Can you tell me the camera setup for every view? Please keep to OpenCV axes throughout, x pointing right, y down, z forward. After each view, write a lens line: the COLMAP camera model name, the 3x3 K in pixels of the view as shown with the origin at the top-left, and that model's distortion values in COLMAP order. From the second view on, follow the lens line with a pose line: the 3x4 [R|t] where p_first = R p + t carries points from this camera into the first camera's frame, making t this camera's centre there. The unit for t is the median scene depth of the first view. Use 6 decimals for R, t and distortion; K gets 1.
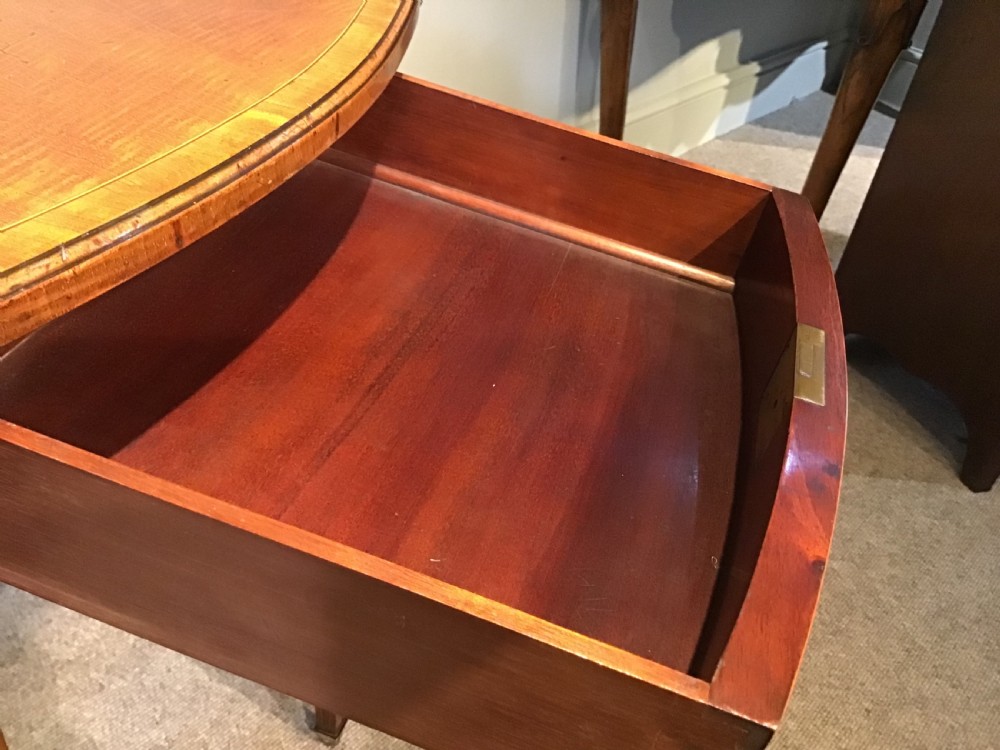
lens RADIAL K [[913.4, 0, 497.0], [0, 913.4, 379.5], [0, 0, 1]] dist [0.076858, -0.147686]
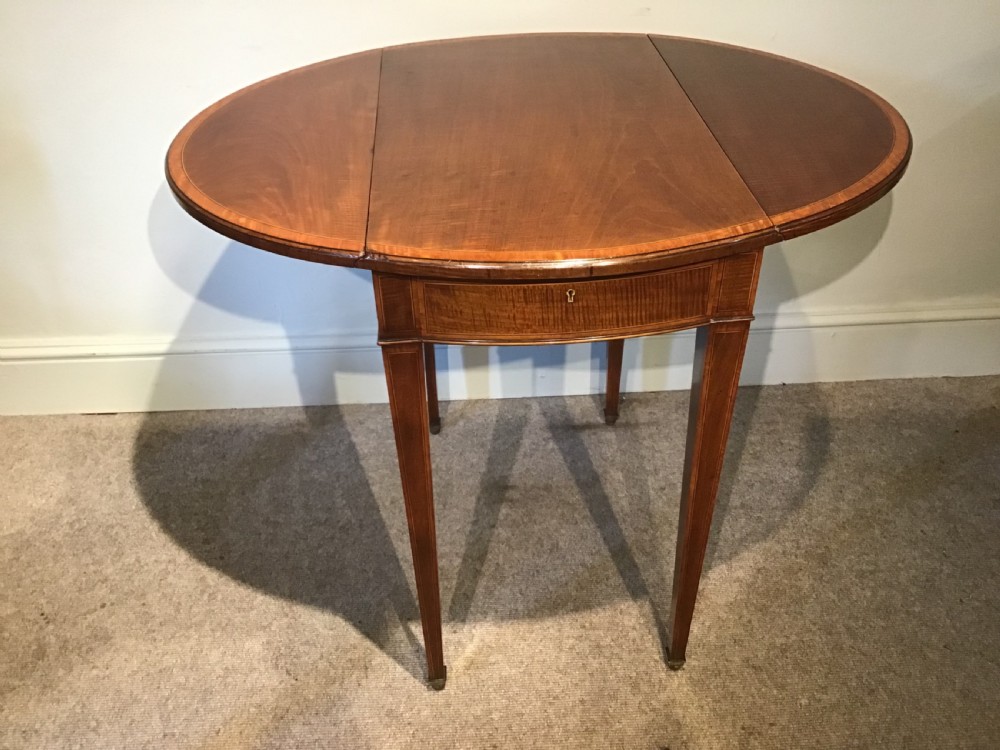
lens RADIAL K [[913.4, 0, 494.5], [0, 913.4, 376.4], [0, 0, 1]] dist [0.076858, -0.147686]
pose [[0.690620, 0.320358, -0.648394, 0.474929], [-0.359429, 0.930018, 0.076665, 0.005333], [0.627578, 0.180105, 0.757435, -0.425657]]
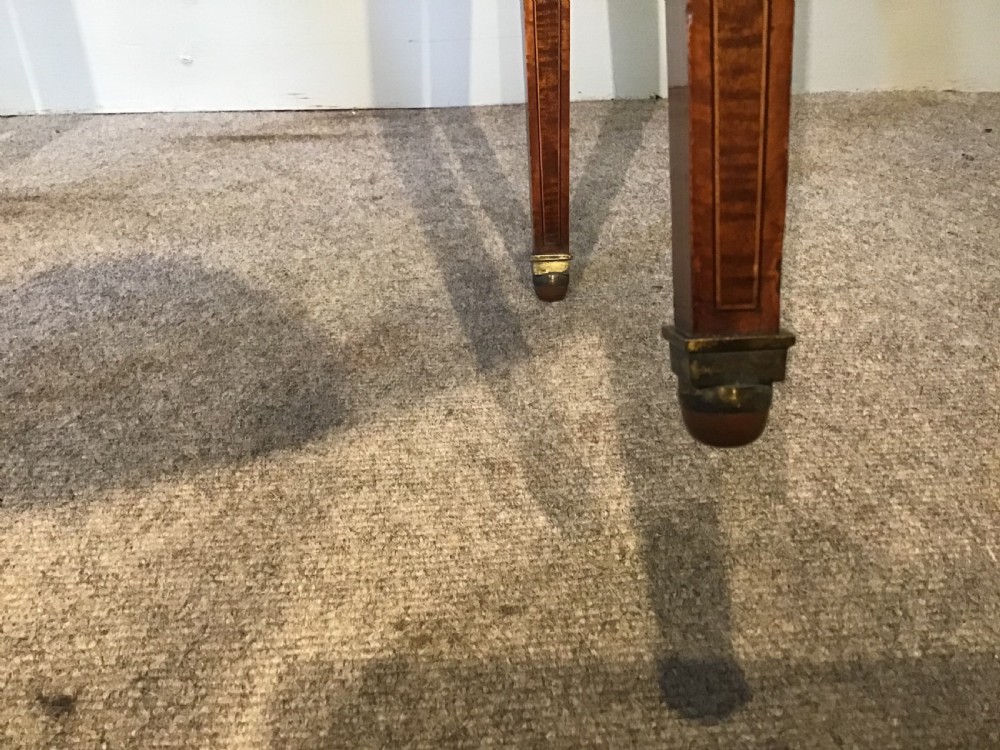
lens RADIAL K [[913.4, 0, 493.7], [0, 913.4, 379.1], [0, 0, 1]] dist [0.076858, -0.147686]
pose [[0.726021, 0.243107, -0.643267, 0.247580], [-0.359407, 0.931643, -0.053551, 0.373828], [0.586277, 0.270074, 0.763767, 0.641174]]
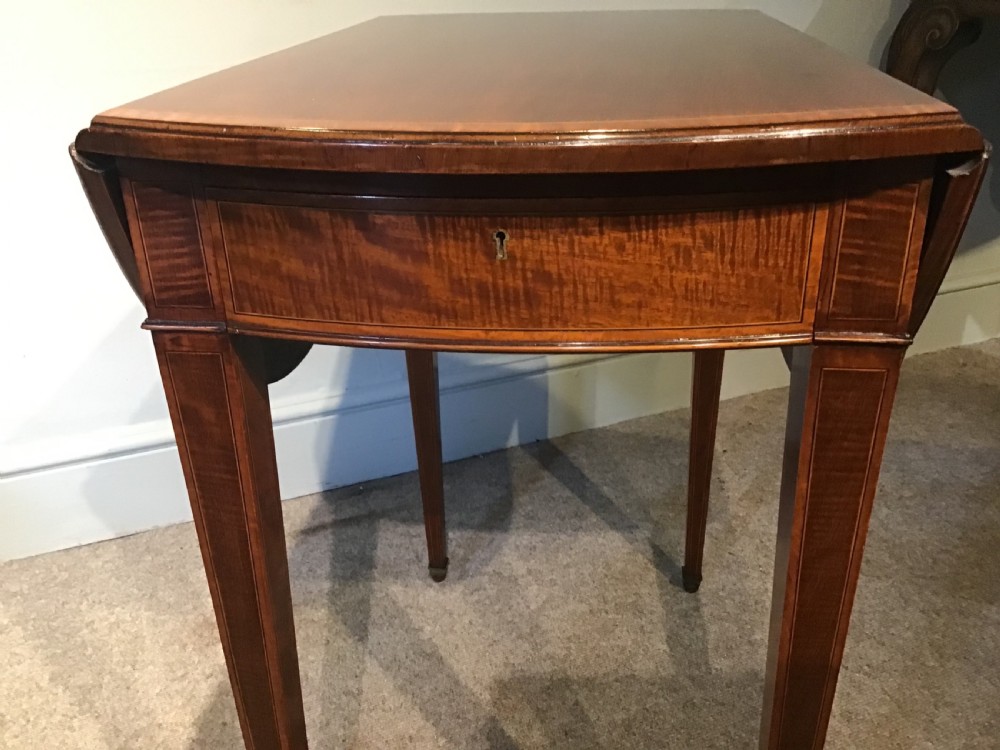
lens RADIAL K [[913.4, 0, 500.7], [0, 913.4, 375.6], [0, 0, 1]] dist [0.076858, -0.147686]
pose [[0.900076, 0.058975, -0.431723, 0.299695], [-0.166884, 0.961907, -0.216527, 0.213994], [0.402508, 0.266939, 0.875632, -0.098314]]
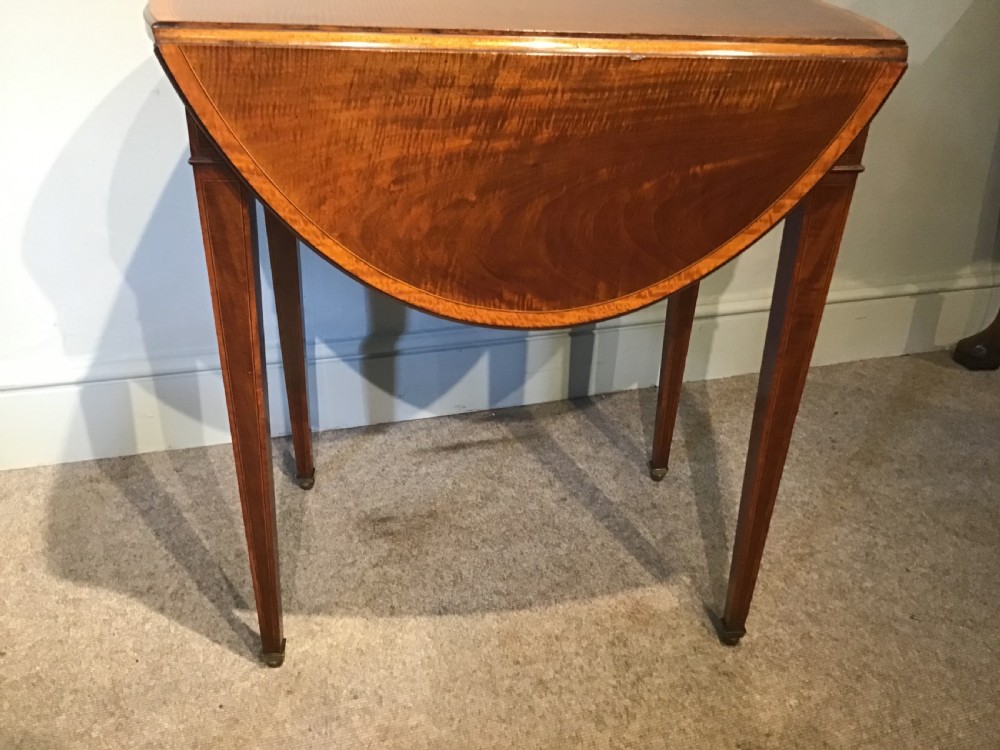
lens RADIAL K [[913.4, 0, 499.1], [0, 913.4, 370.5], [0, 0, 1]] dist [0.076858, -0.147686]
pose [[0.867075, 0.171753, -0.467635, 0.206208], [-0.265991, 0.953300, -0.143065, 0.263728], [0.421225, 0.248435, 0.872267, -0.269273]]
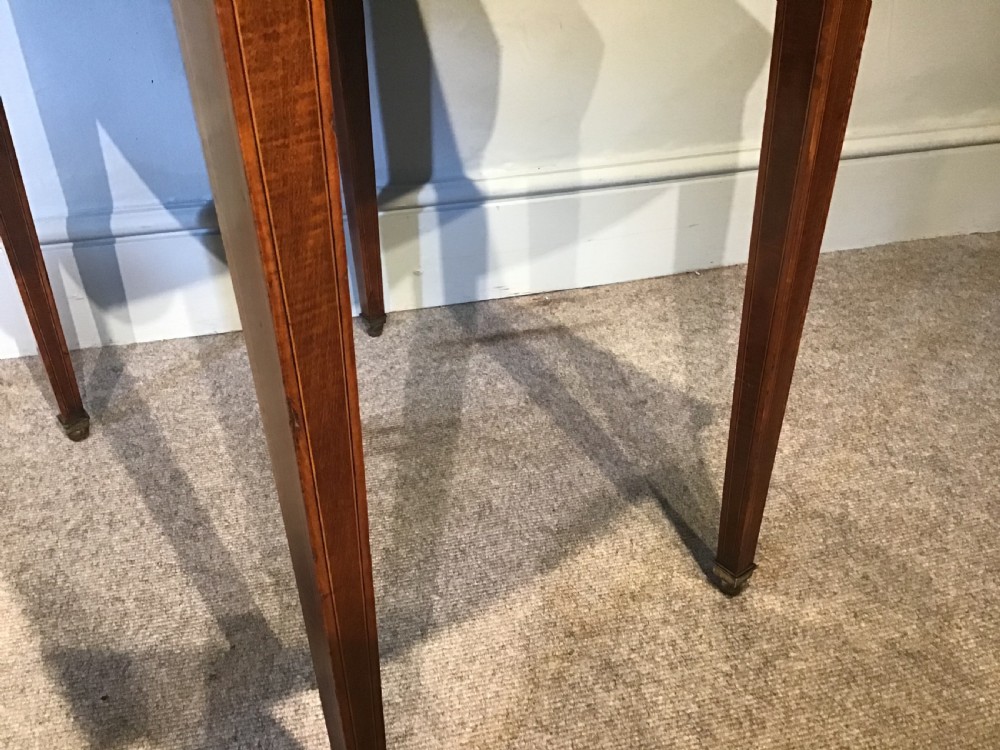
lens RADIAL K [[913.4, 0, 499.7], [0, 913.4, 377.7], [0, 0, 1]] dist [0.076858, -0.147686]
pose [[0.825418, 0.180236, -0.534977, 0.053974], [-0.257297, 0.963621, -0.072338, 0.313725], [0.502477, 0.197357, 0.841764, 0.163782]]
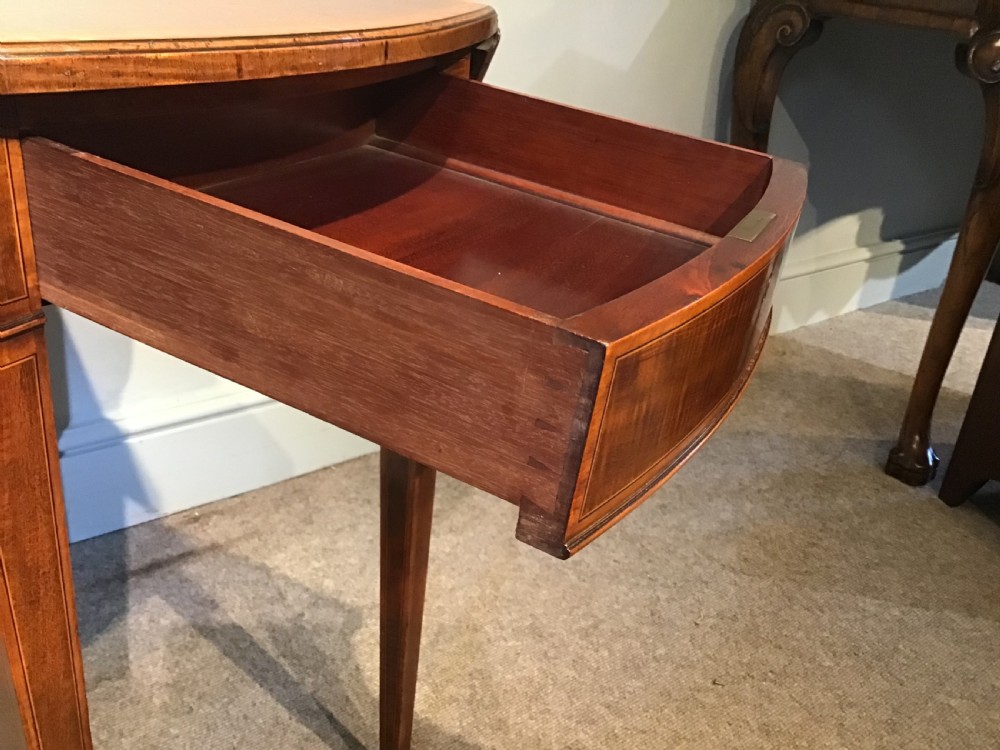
lens RADIAL K [[913.4, 0, 499.9], [0, 913.4, 381.0], [0, 0, 1]] dist [0.076858, -0.147686]
pose [[0.982403, 0.051369, -0.179571, 0.088306], [-0.090300, 0.972233, -0.215889, 0.161647], [0.163495, 0.228305, 0.959764, -0.042423]]
